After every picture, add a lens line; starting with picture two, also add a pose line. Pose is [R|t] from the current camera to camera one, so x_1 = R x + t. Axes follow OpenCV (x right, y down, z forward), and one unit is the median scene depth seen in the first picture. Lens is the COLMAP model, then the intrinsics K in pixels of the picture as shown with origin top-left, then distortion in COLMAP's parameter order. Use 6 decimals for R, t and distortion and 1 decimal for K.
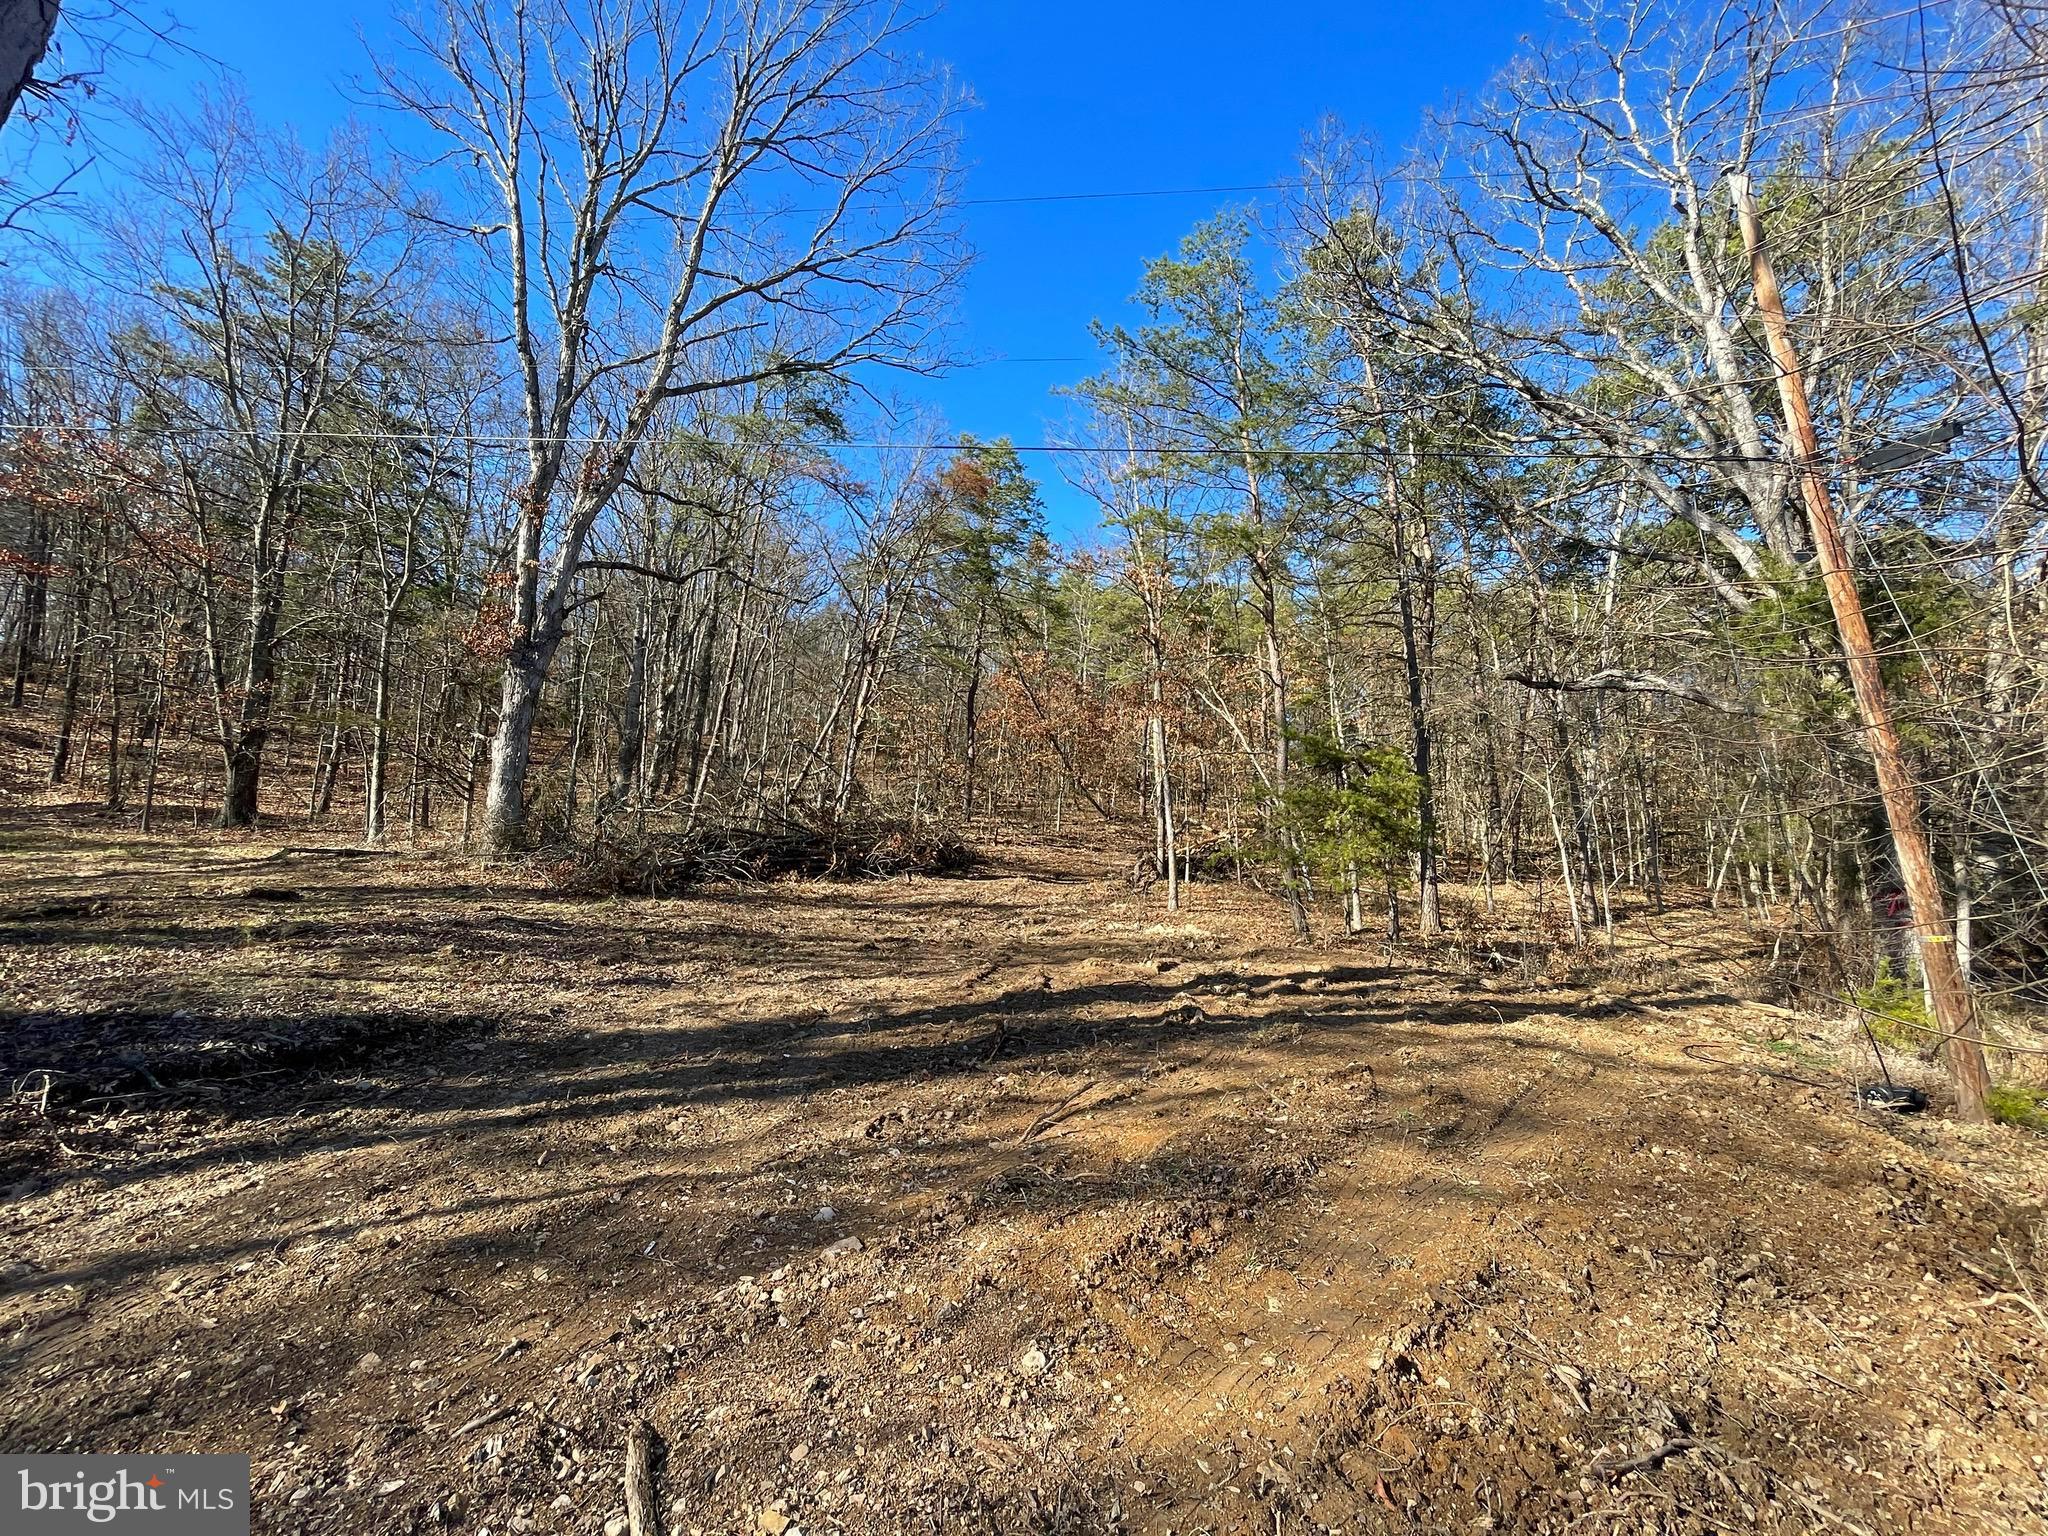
lens RADIAL K [[870.2, 0, 1023.8], [0, 870.2, 766.1], [0, 0, 1]] dist [-0.003762, 0.000099]
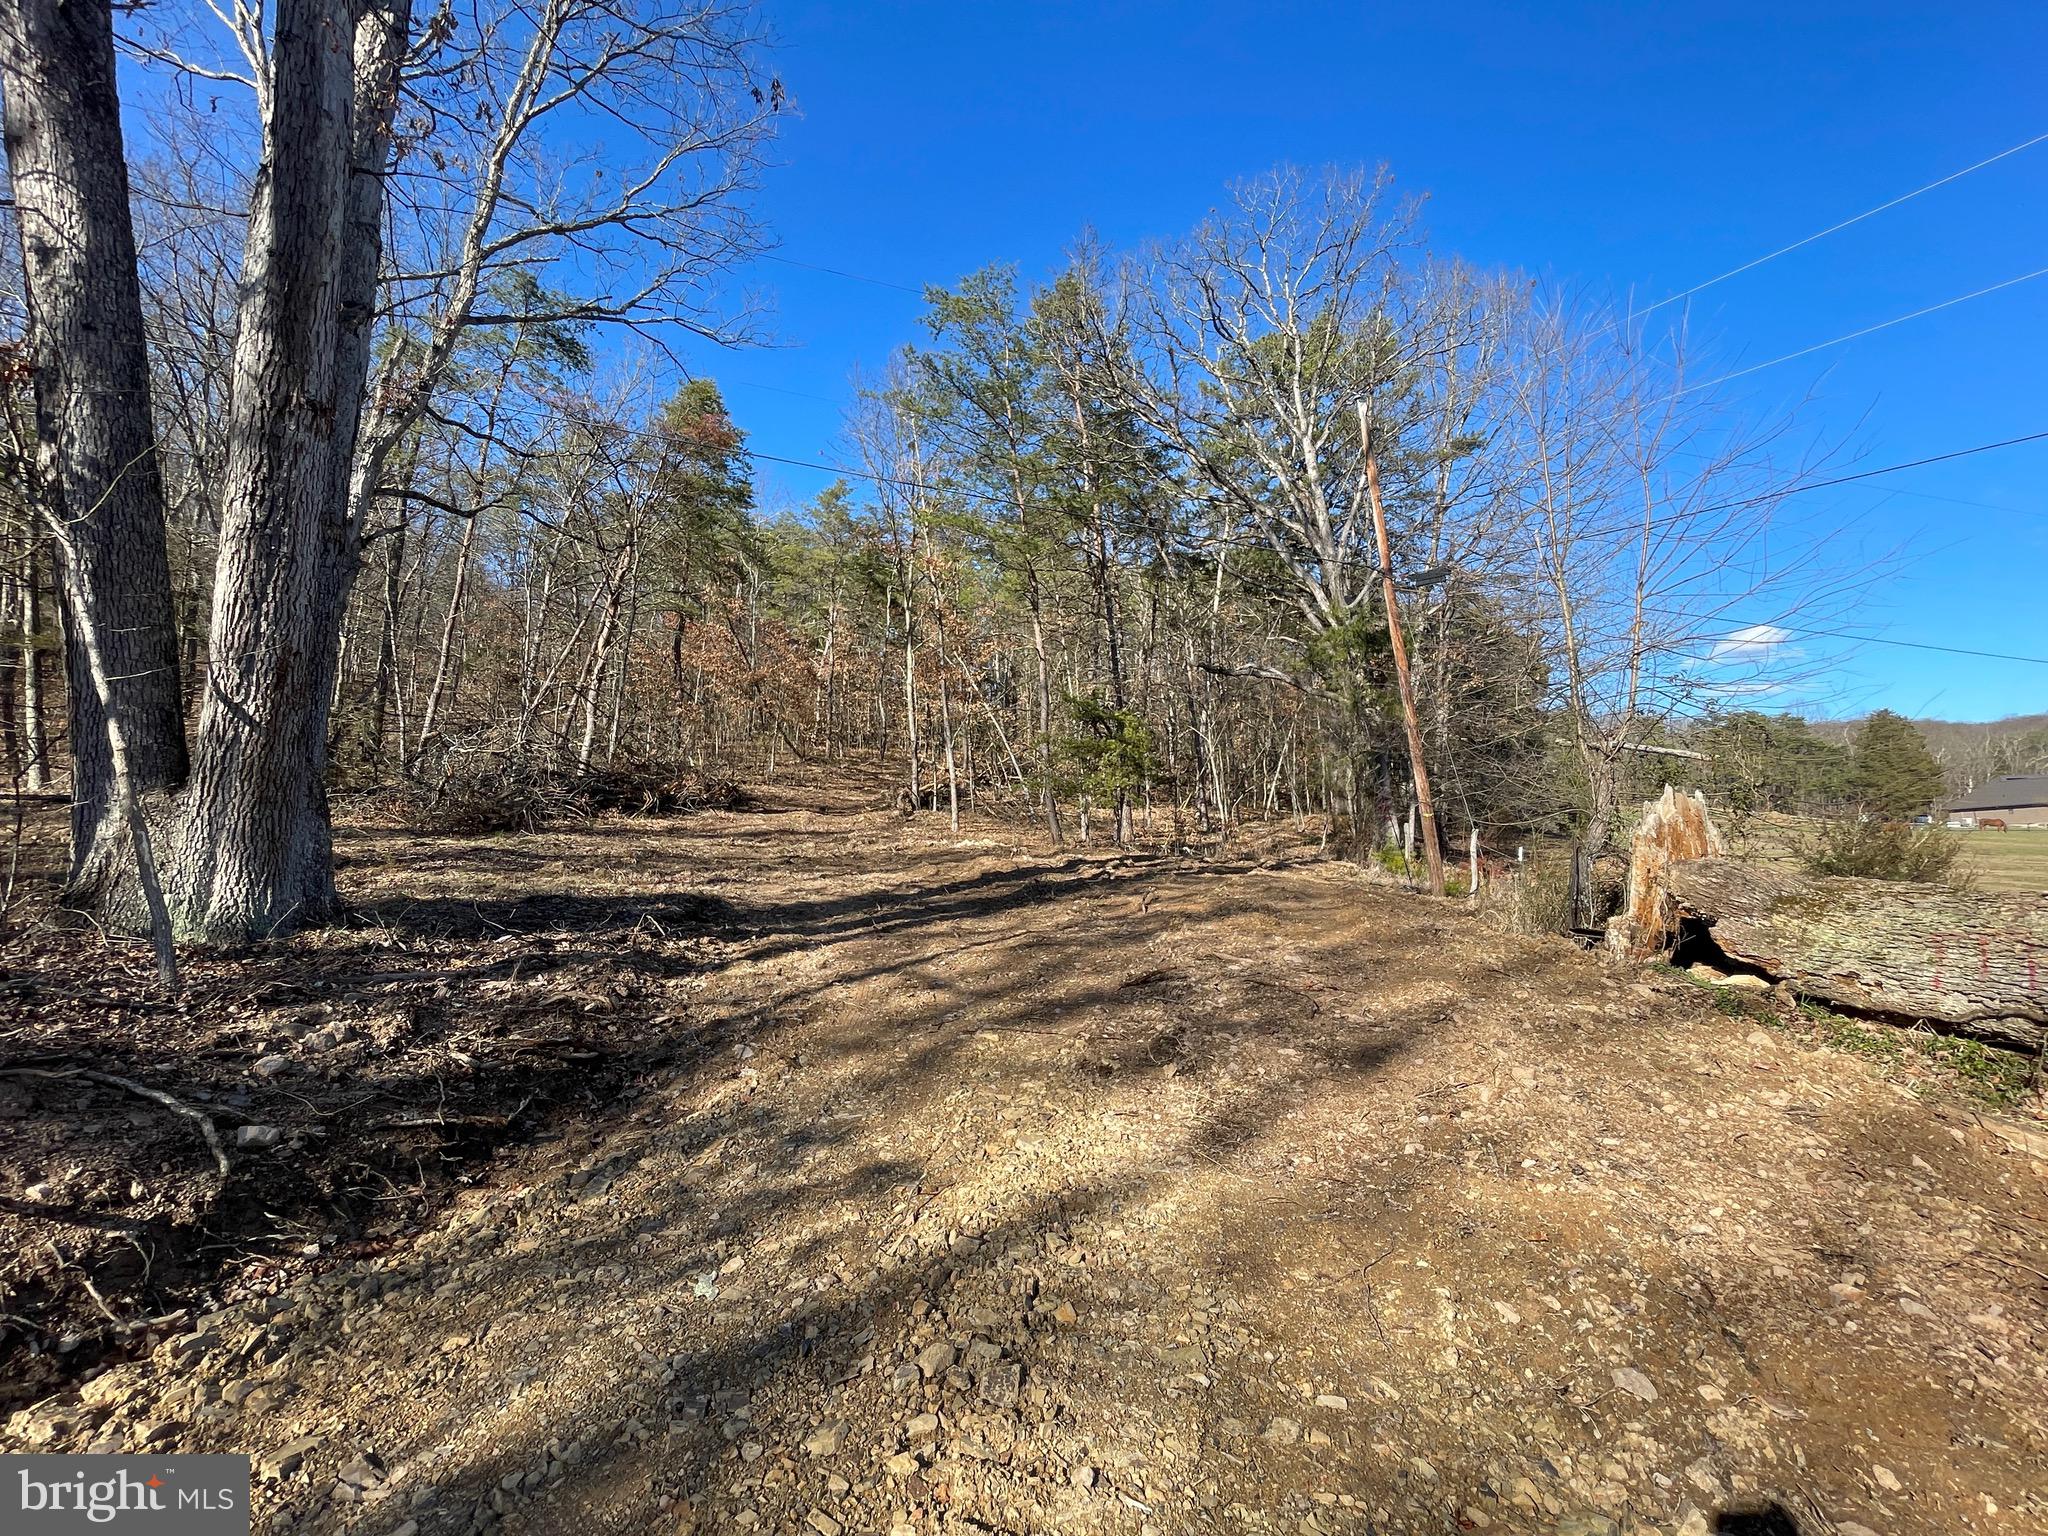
lens RADIAL K [[870.2, 0, 1021.7], [0, 870.2, 768.8], [0, 0, 1]] dist [-0.003762, 0.000099]
pose [[0.898052, -0.004732, 0.439865, -0.311605], [-0.025585, 0.997687, 0.062970, -0.008393], [-0.439146, -0.067805, 0.895854, -0.185280]]
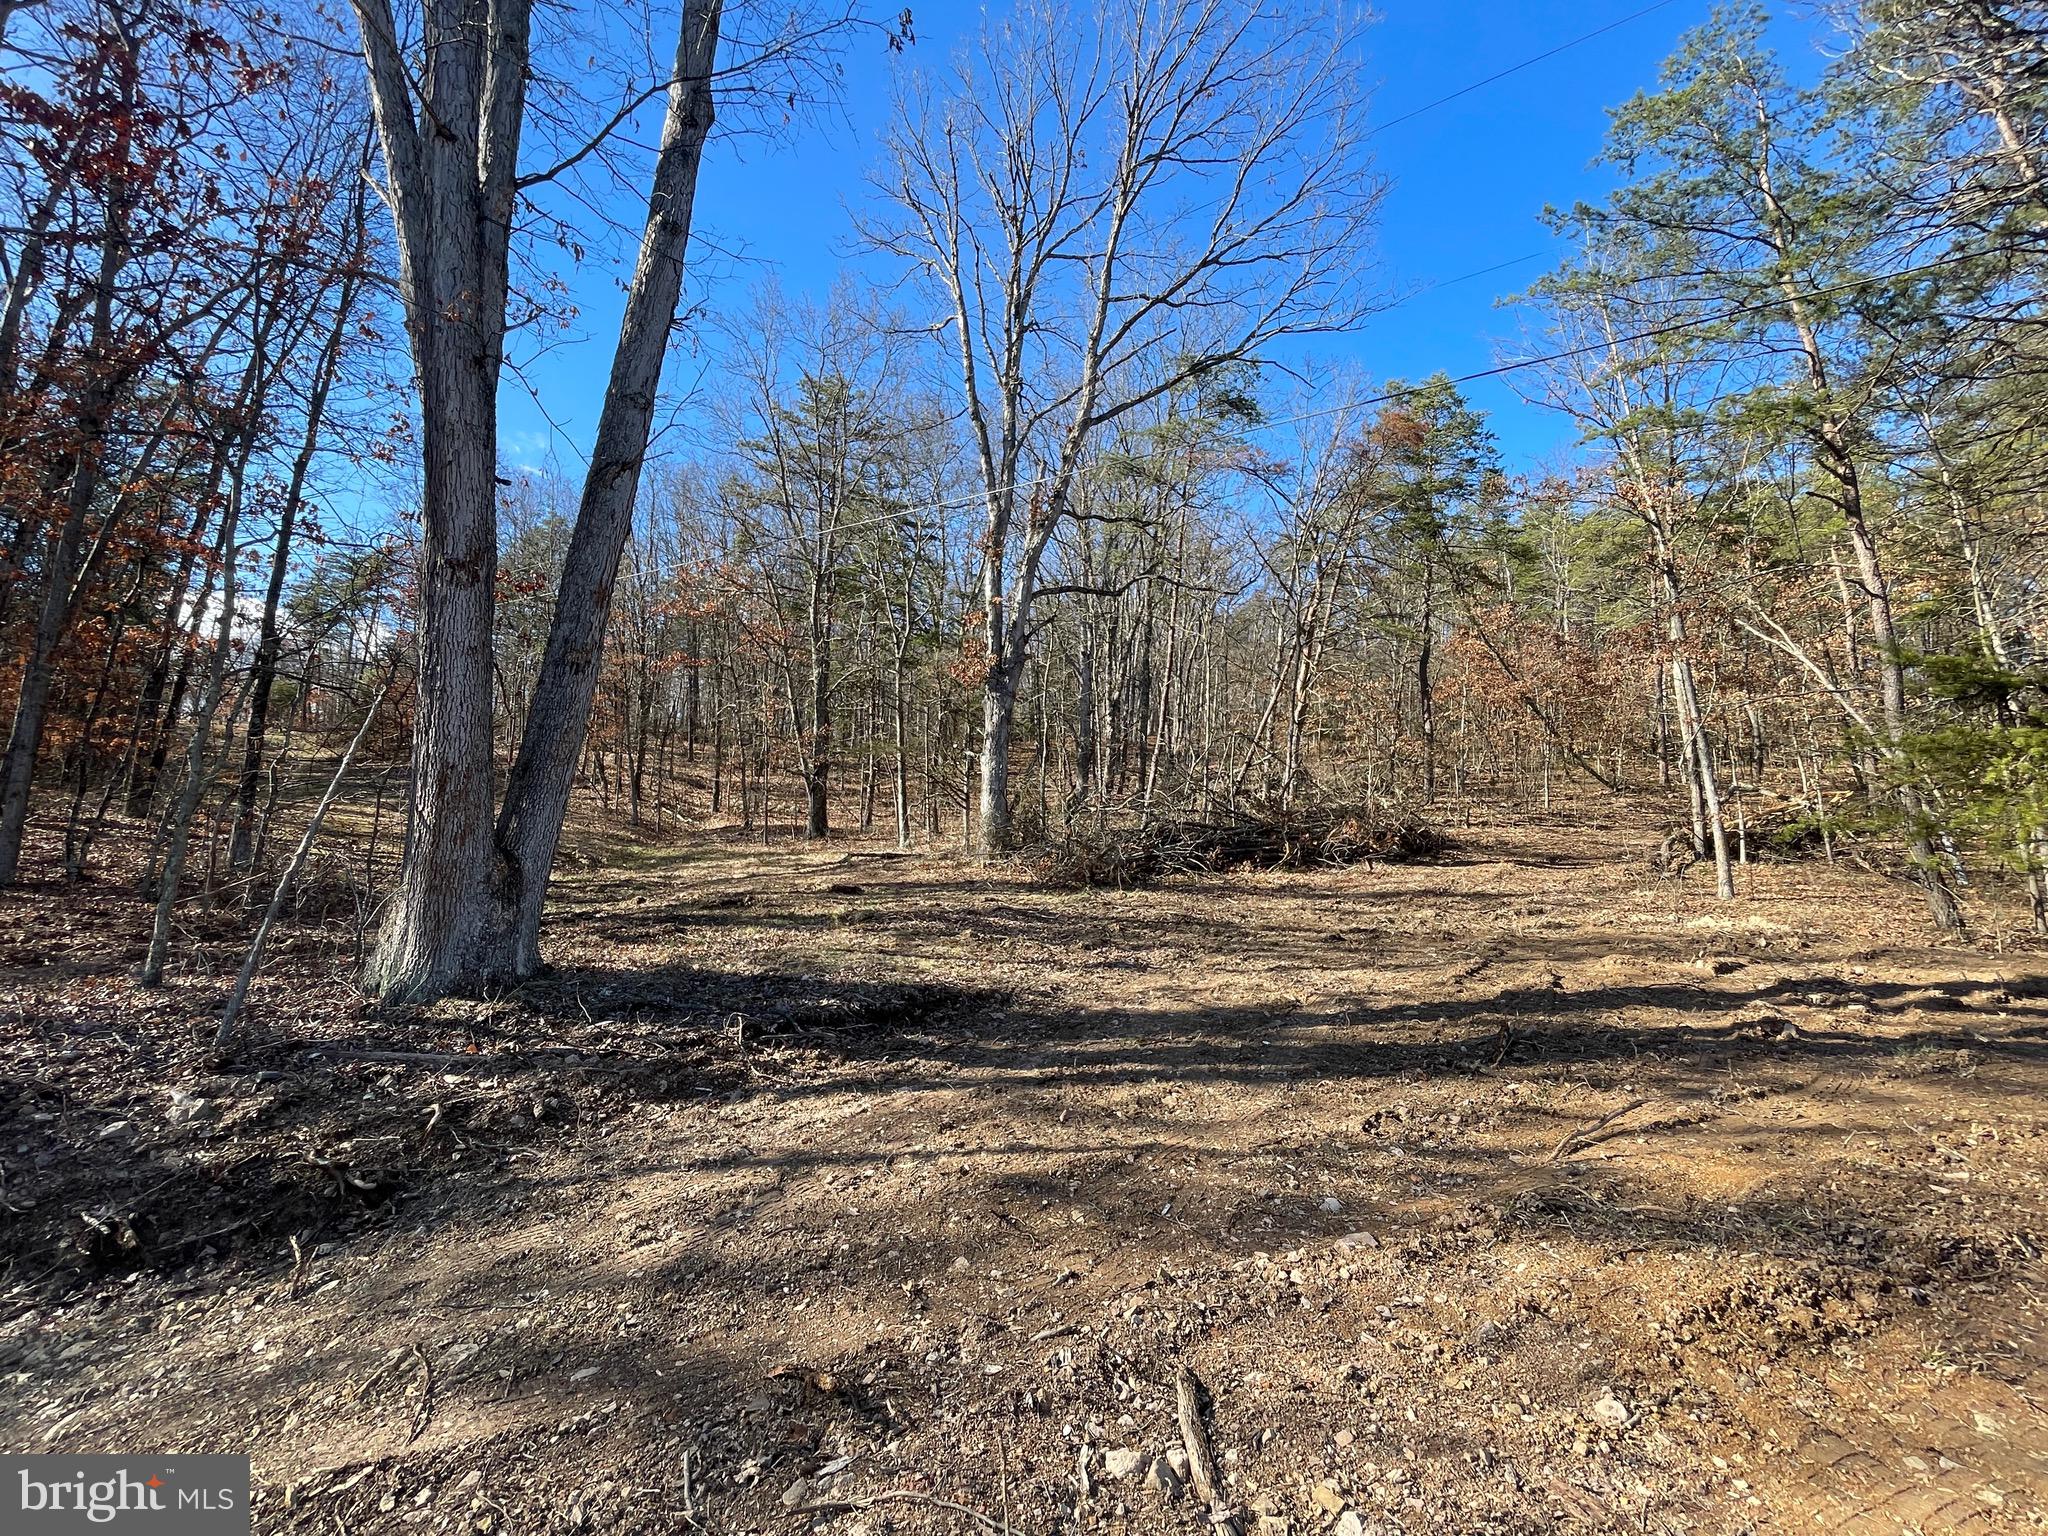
lens RADIAL K [[870.2, 0, 1023.0], [0, 870.2, 765.2], [0, 0, 1]] dist [-0.003762, 0.000099]
pose [[0.876499, -0.077206, -0.475173, -0.006131], [0.081245, 0.996621, -0.012068, 0.001054], [0.474499, -0.028028, 0.879810, -0.002835]]
